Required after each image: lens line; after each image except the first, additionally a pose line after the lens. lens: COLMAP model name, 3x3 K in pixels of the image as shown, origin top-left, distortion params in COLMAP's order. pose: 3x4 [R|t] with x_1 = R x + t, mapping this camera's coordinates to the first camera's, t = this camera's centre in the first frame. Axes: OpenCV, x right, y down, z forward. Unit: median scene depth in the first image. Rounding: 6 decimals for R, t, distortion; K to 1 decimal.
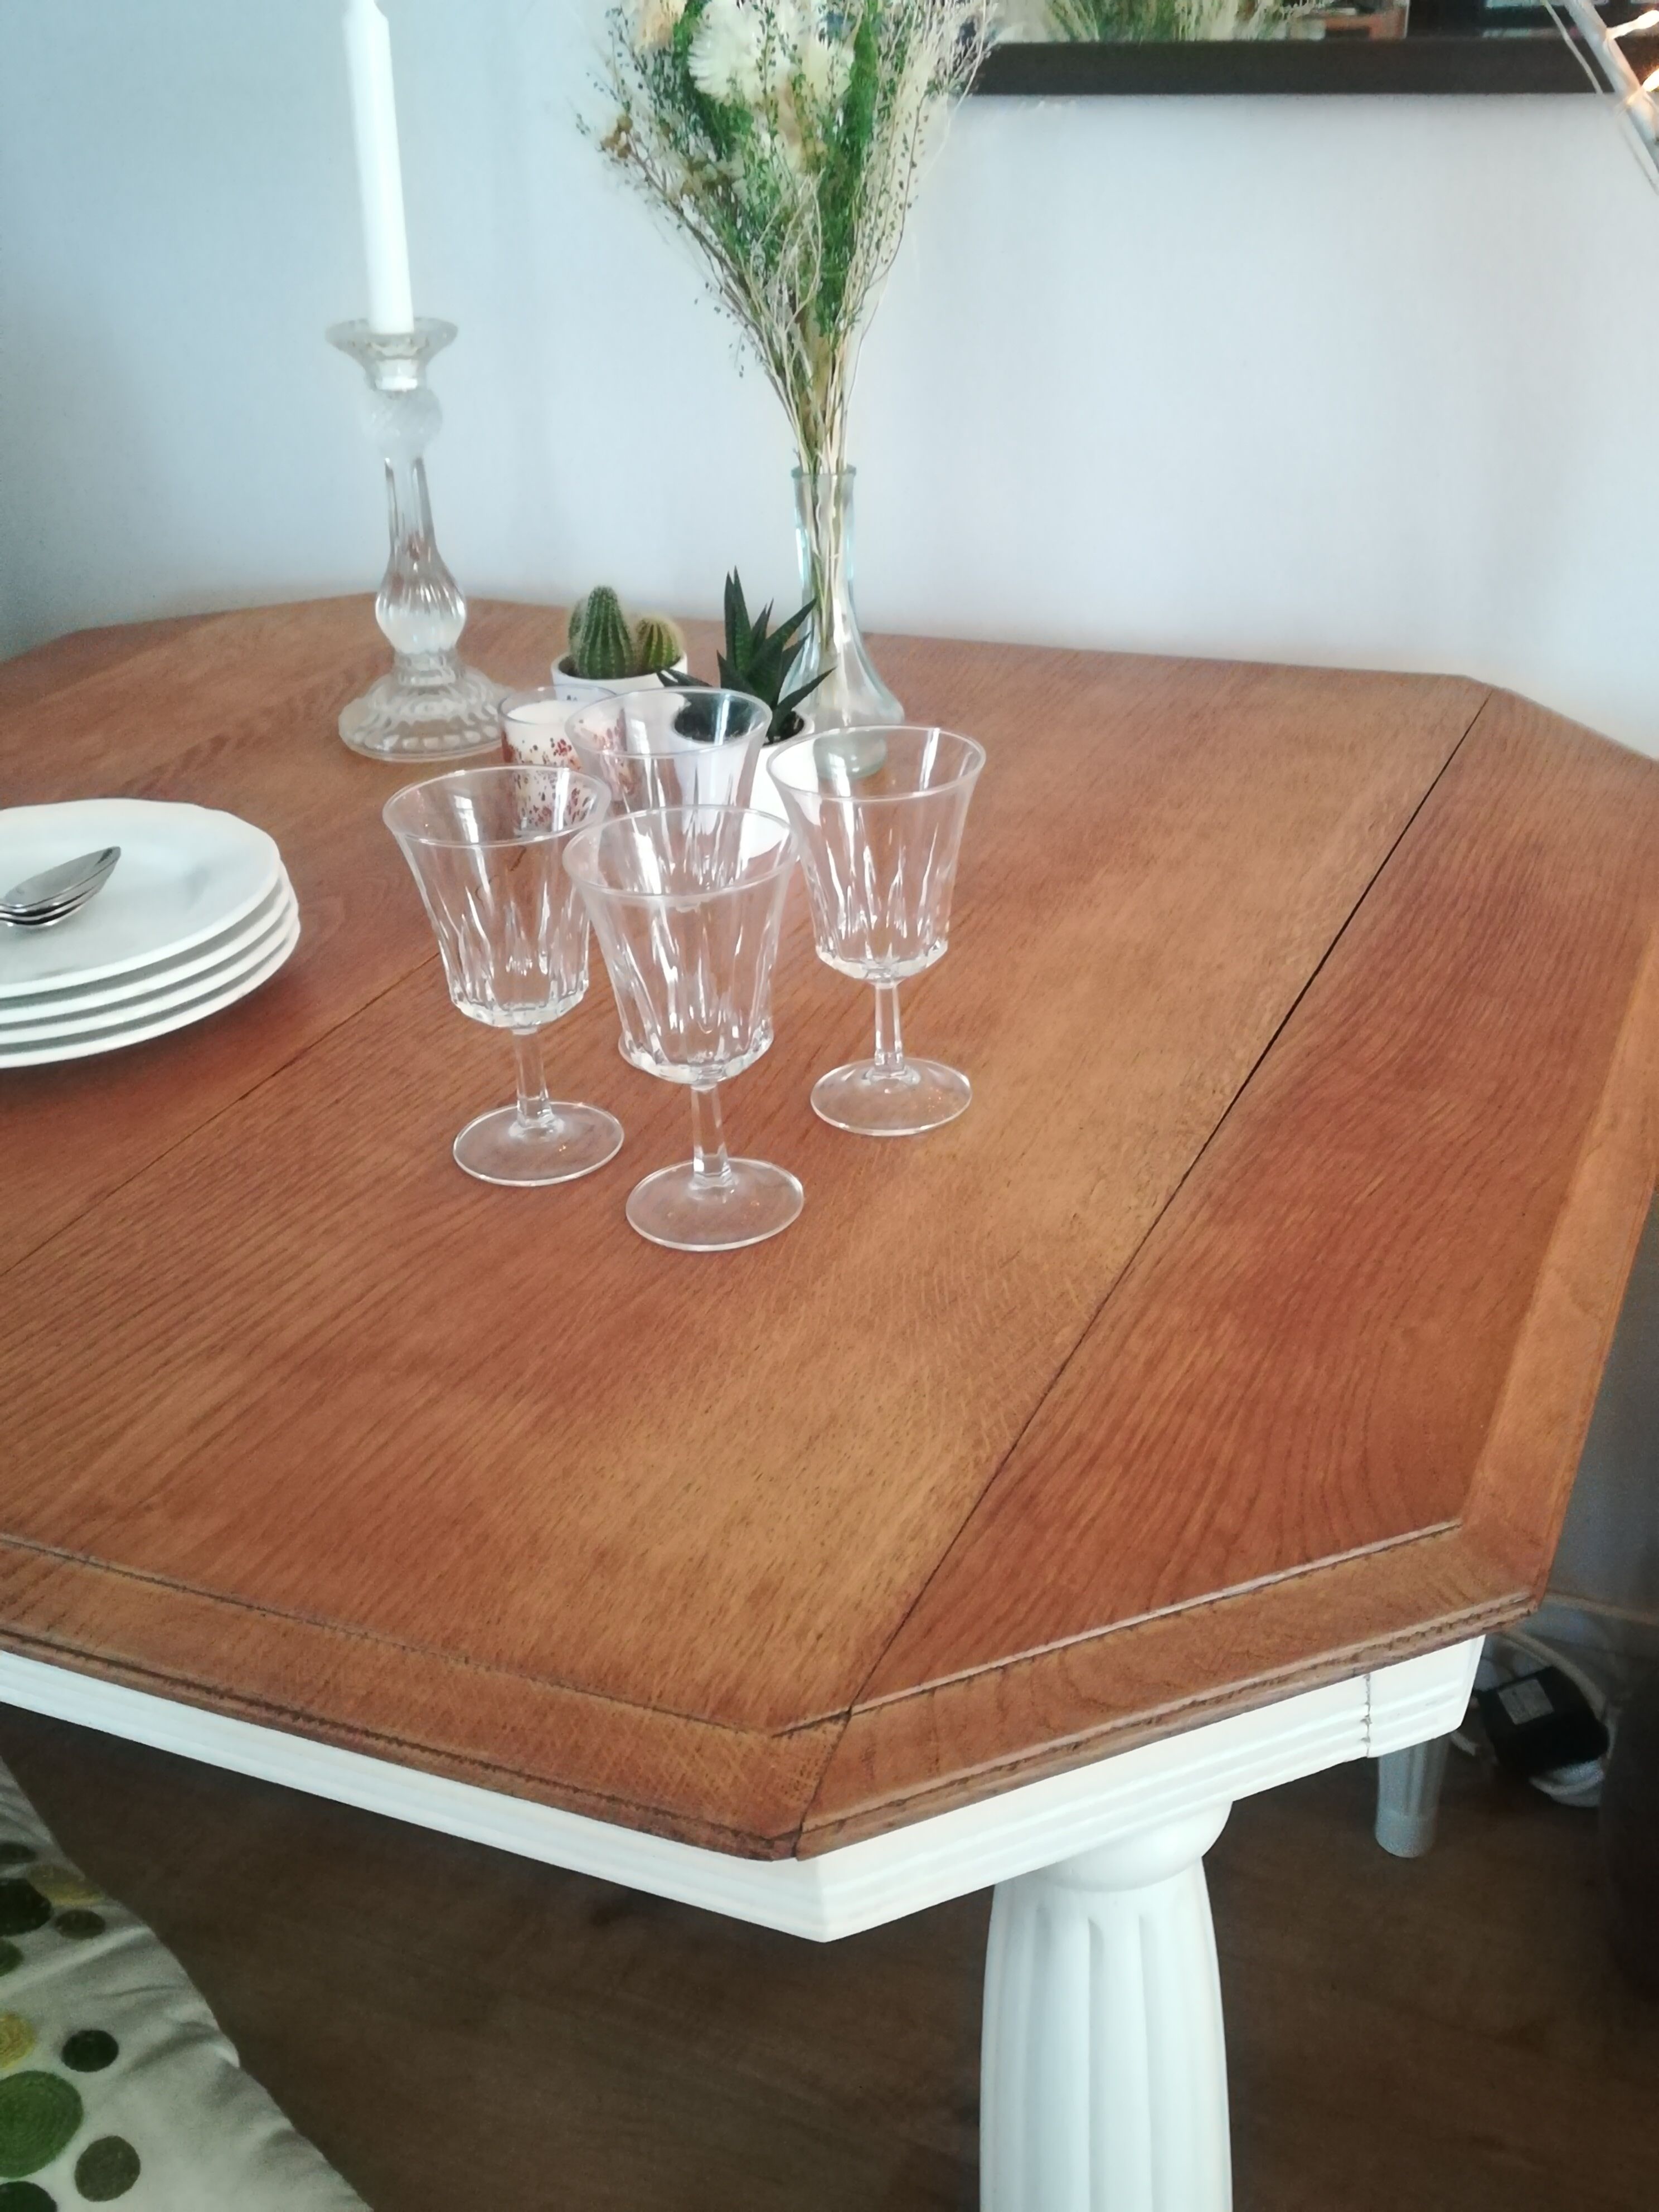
lens RADIAL K [[2309.1, 0, 817.1], [0, 2309.1, 1104.9], [0, 0, 1]] dist [0.020817, 0.000000]
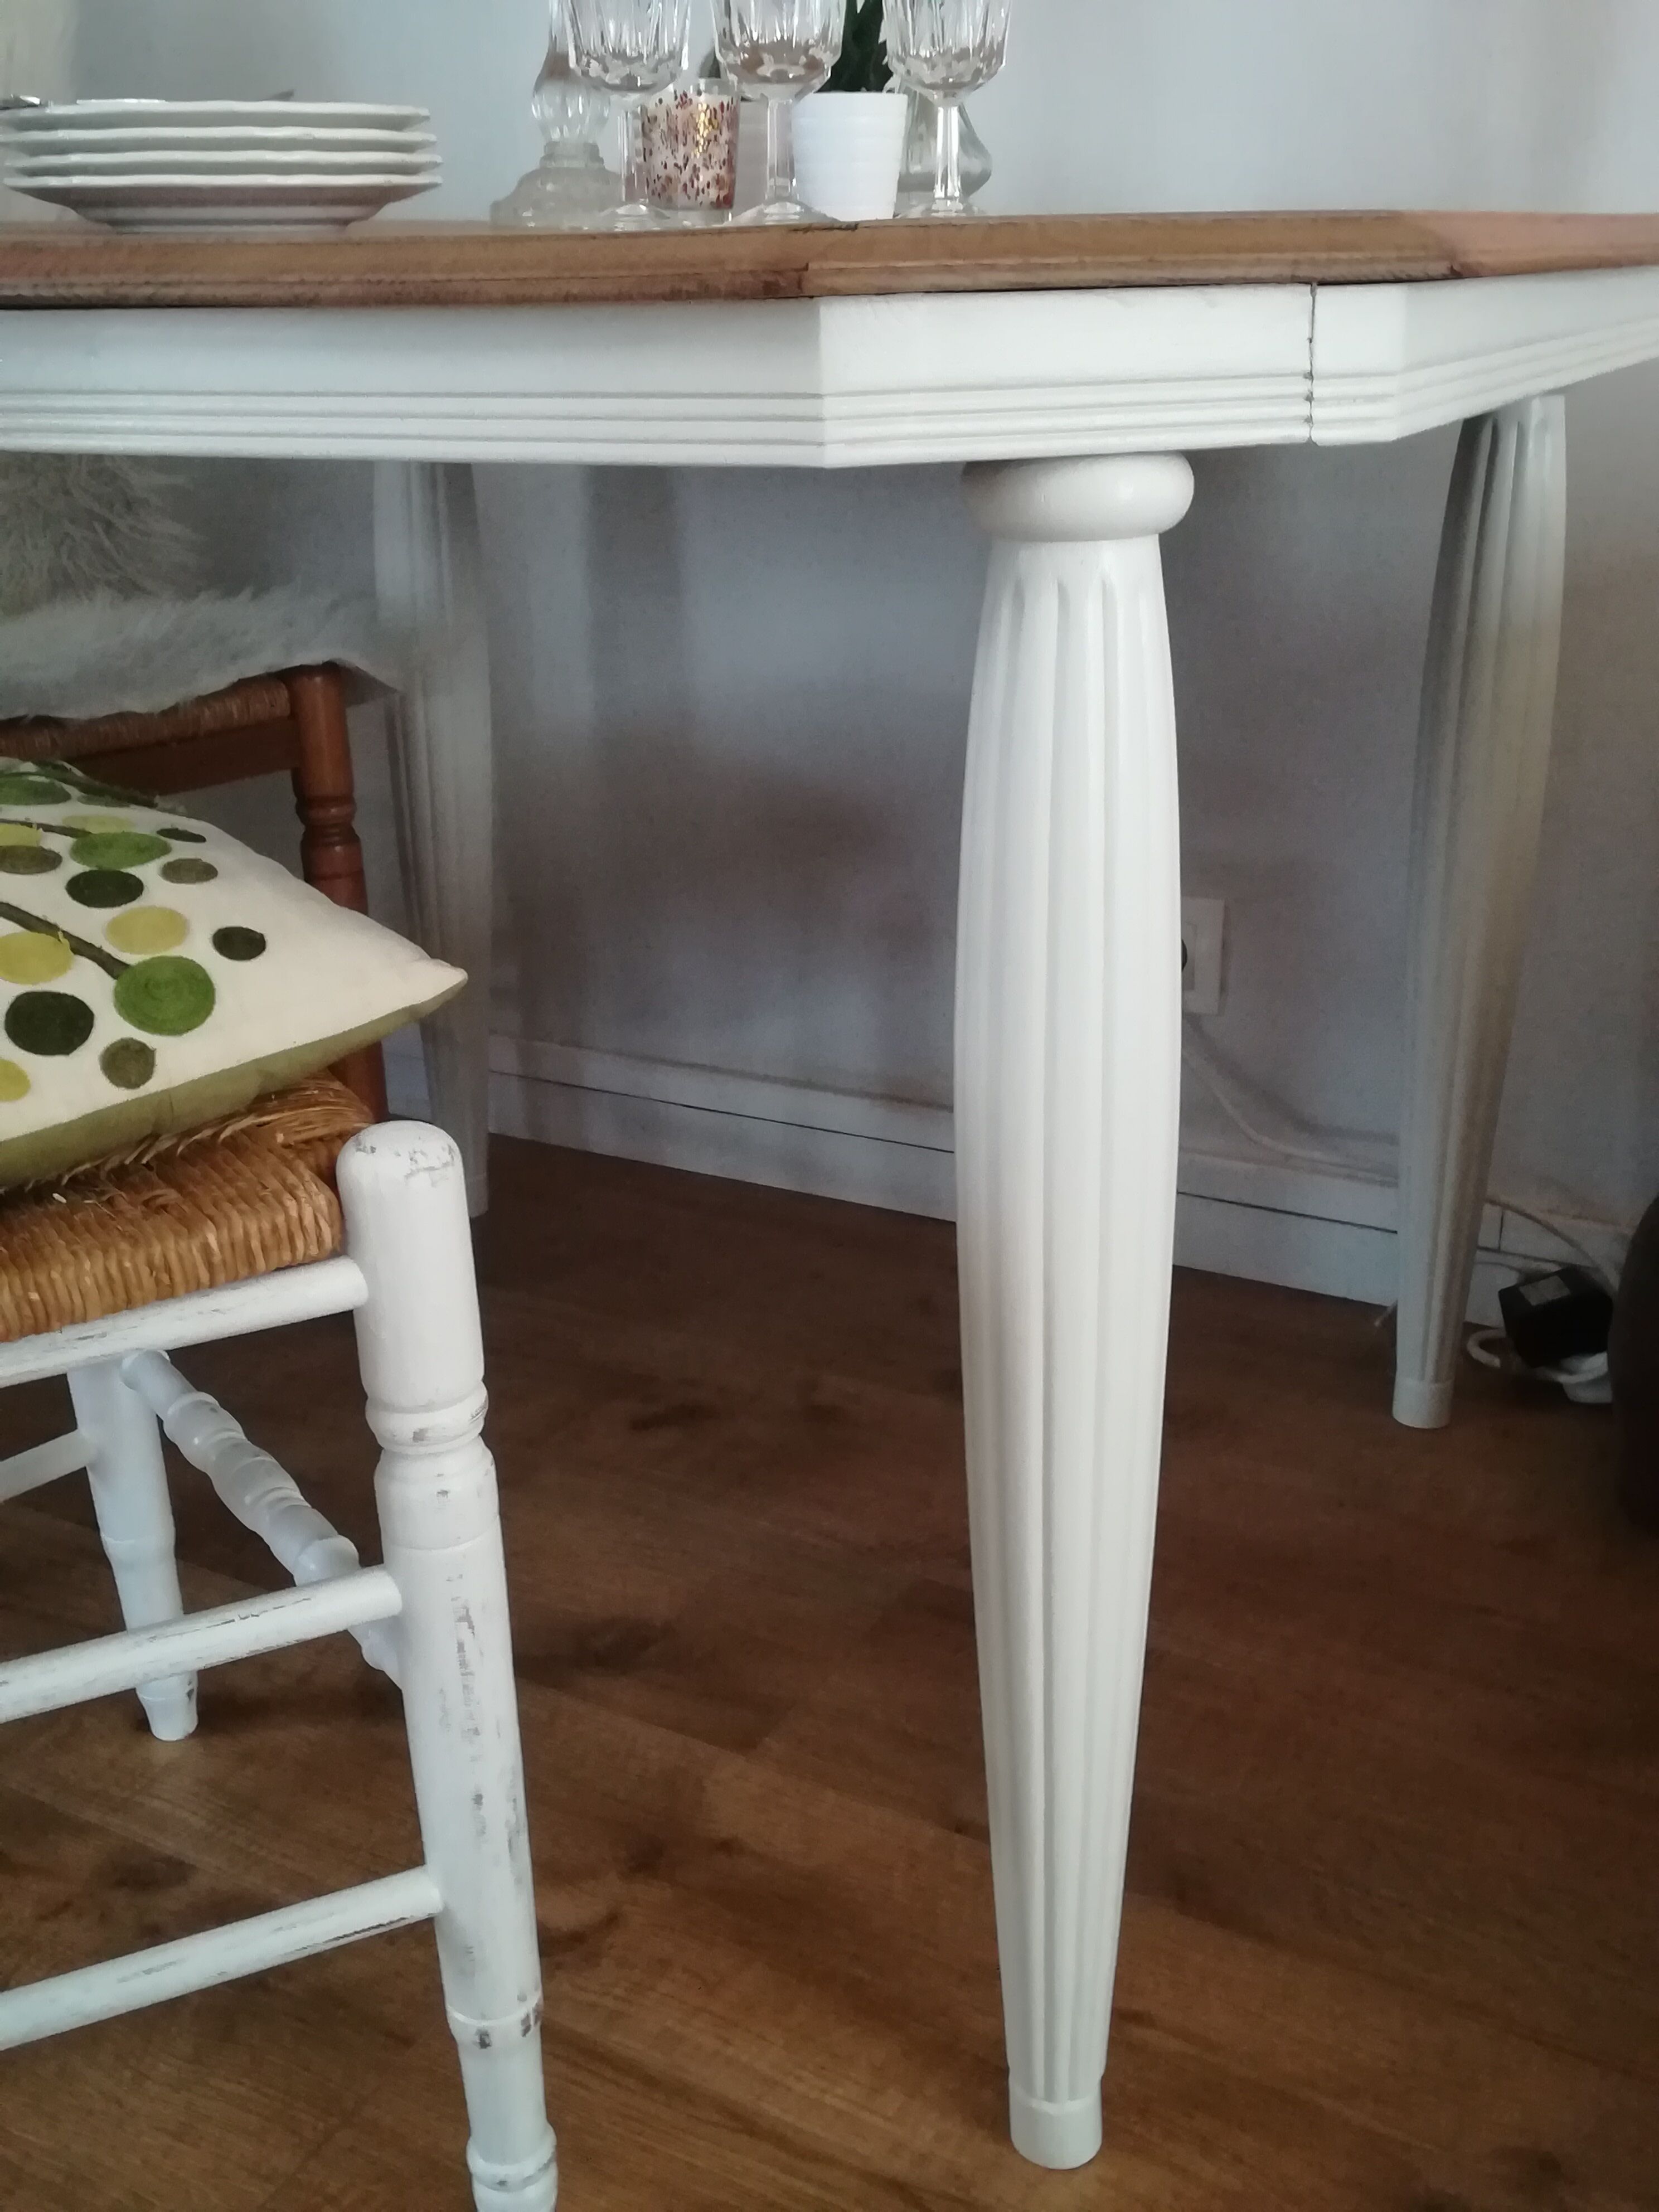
lens RADIAL K [[2309.1, 0, 820.7], [0, 2309.1, 1139.5], [0, 0, 1]] dist [0.020817, 0.000000]
pose [[0.996473, 0.065428, -0.052544, 0.050397], [-0.070834, 0.991552, -0.108662, 0.486284], [0.044991, 0.112001, 0.992689, -0.071279]]
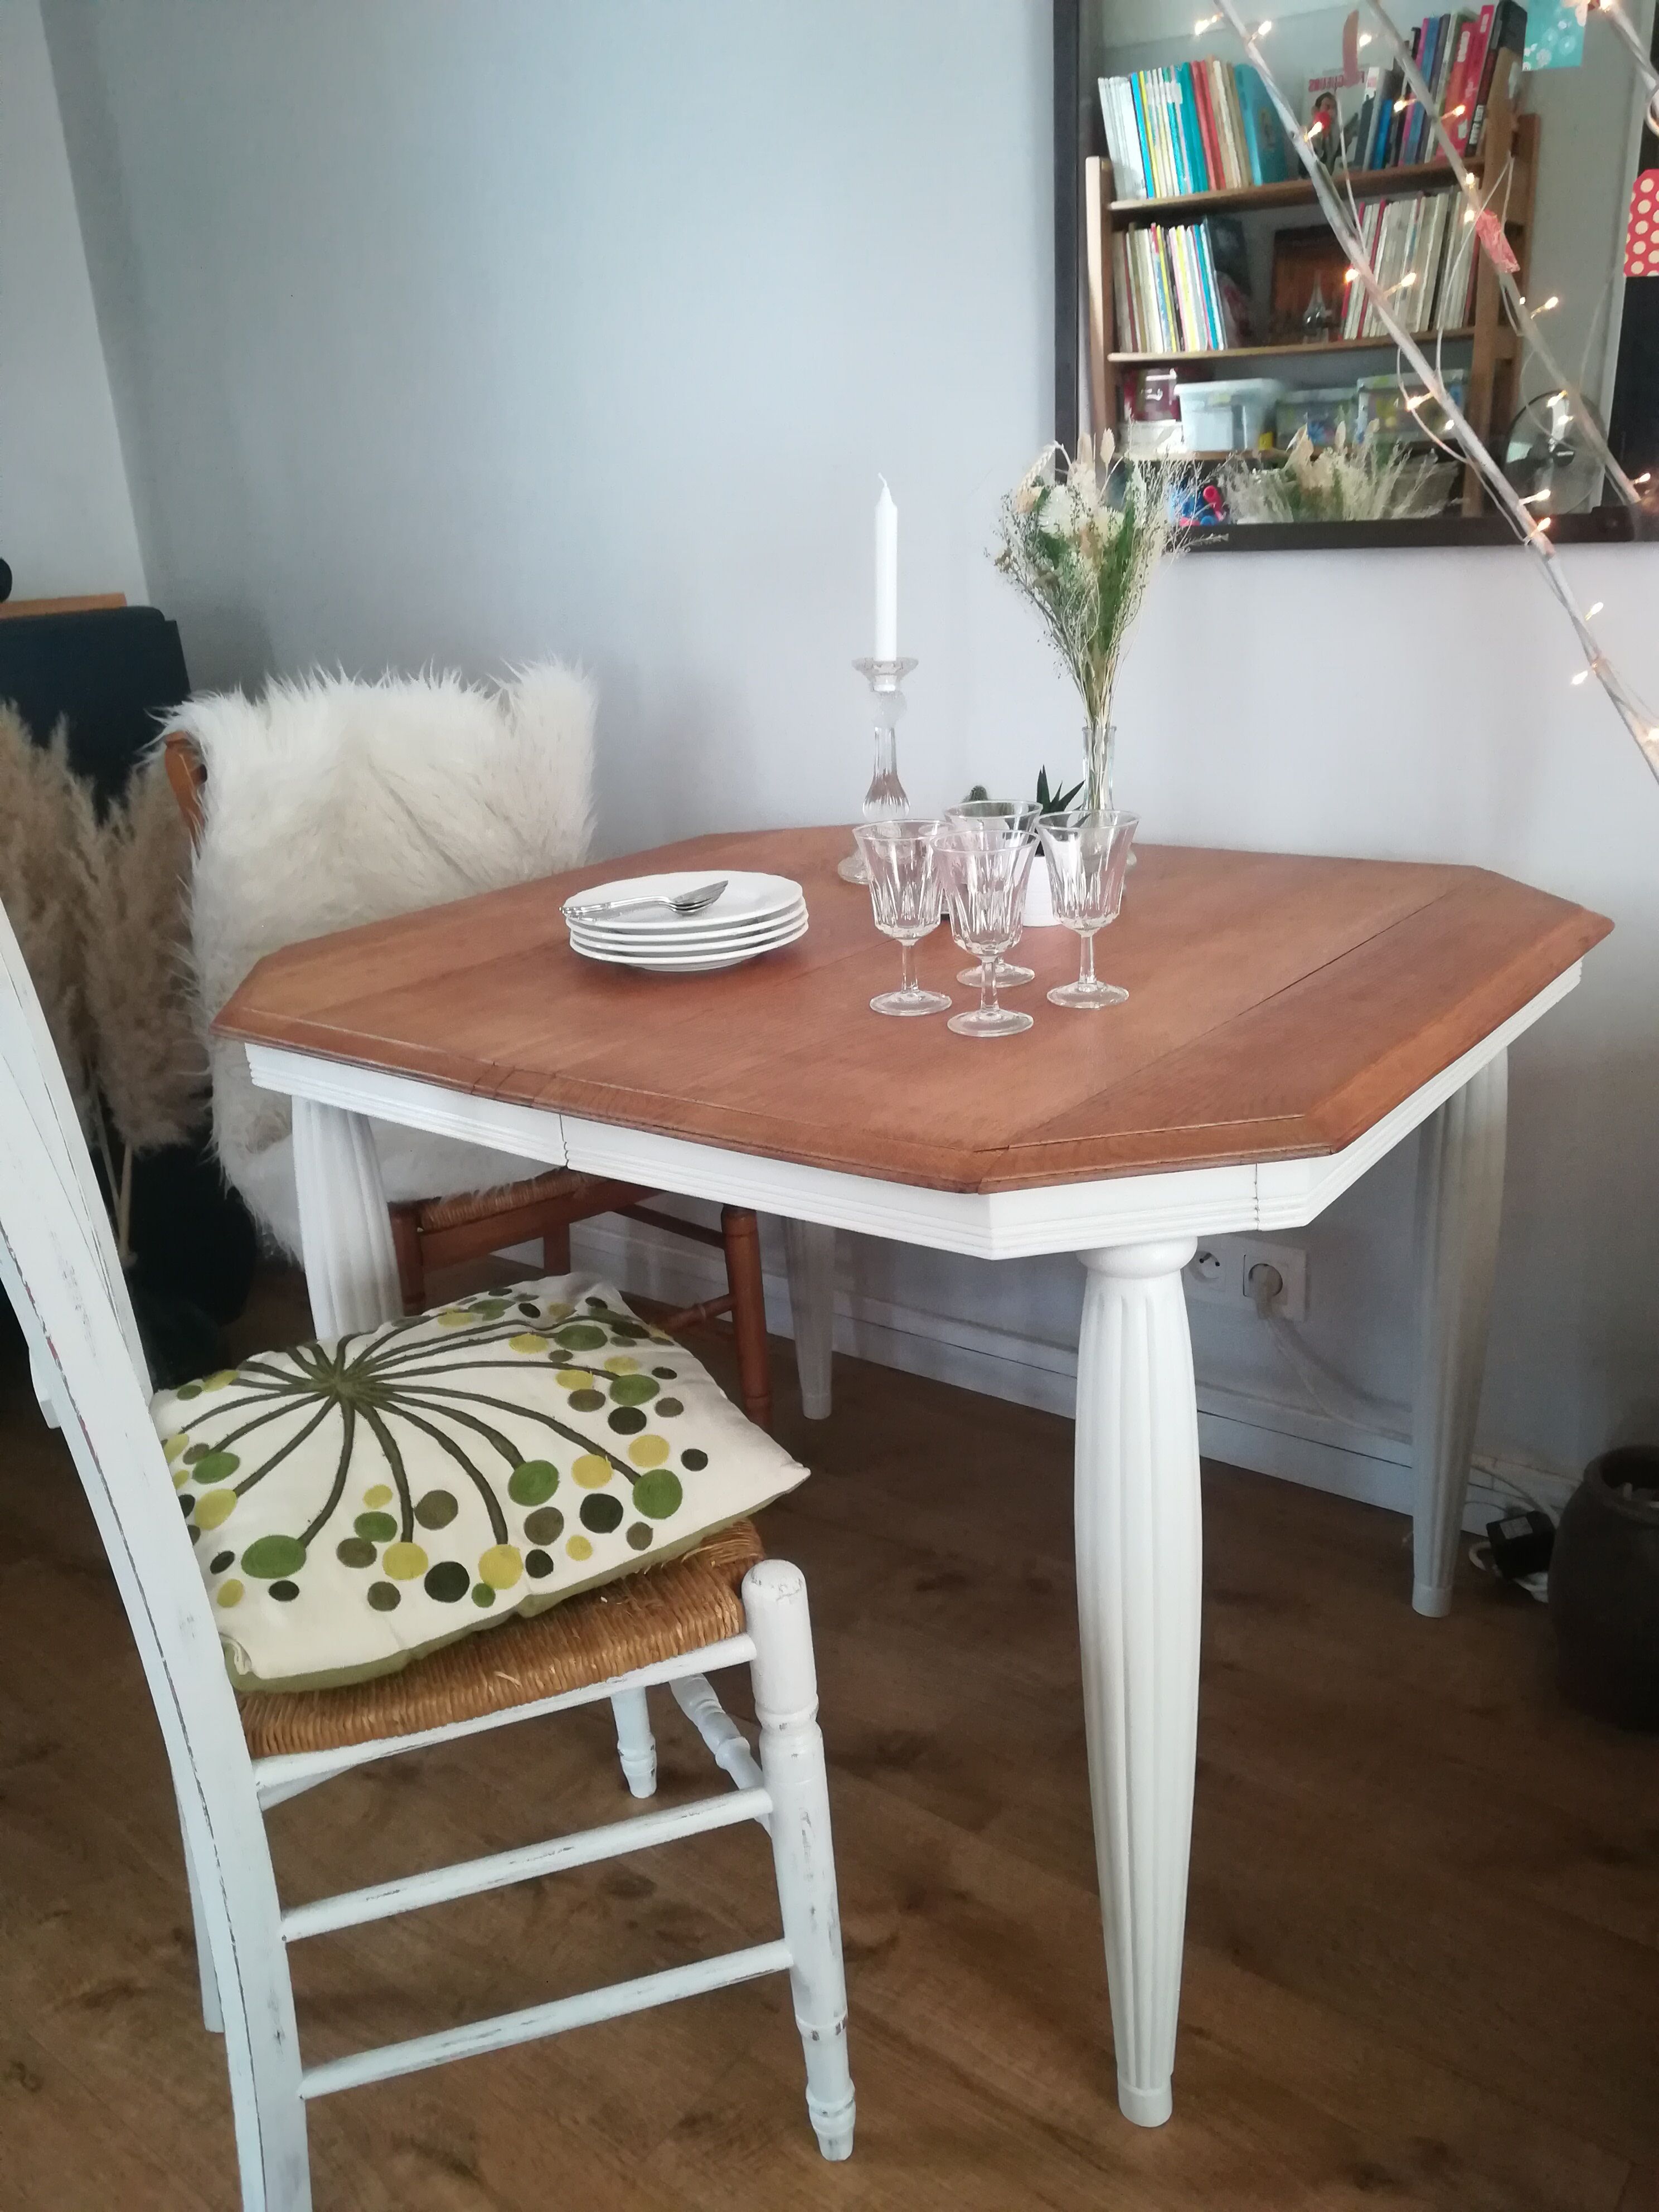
lens RADIAL K [[1728.2, 0, 815.2], [0, 1728.2, 1122.5], [0, 0, 1]] dist [0.036545, -0.057027]
pose [[0.974661, 0.070155, -0.212400, 0.109328], [-0.098505, 0.987131, -0.125971, 0.270809], [0.200829, 0.143702, 0.969029, -0.415604]]
